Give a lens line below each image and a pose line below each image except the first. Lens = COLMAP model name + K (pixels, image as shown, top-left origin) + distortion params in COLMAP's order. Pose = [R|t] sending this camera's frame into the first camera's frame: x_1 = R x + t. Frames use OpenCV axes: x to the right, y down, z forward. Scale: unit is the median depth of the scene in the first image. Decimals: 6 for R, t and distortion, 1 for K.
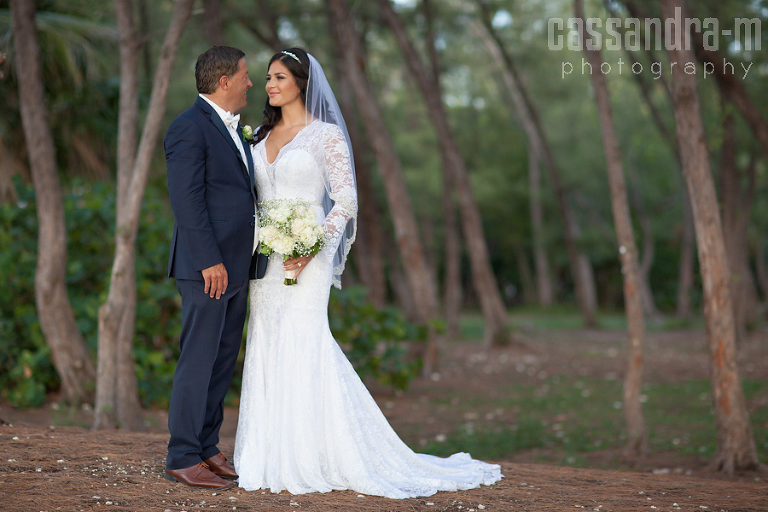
lens RADIAL K [[1945.0, 0, 364.7], [0, 1945.0, 256.3], [0, 0, 1]] dist [-0.002842, 0.136108]
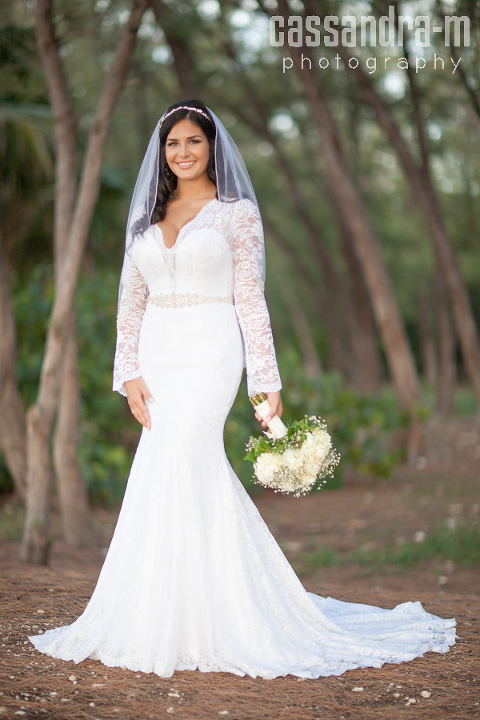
lens RADIAL K [[1727.6, 0, 240.0], [0, 1727.6, 360.0], [0, 0, 1]] dist [0.018179, -0.133940]
pose [[0.996409, -0.021597, -0.081865, 0.020937], [0.022865, 0.999632, 0.014588, -0.005161], [0.081520, -0.016407, 0.996537, 0.151612]]
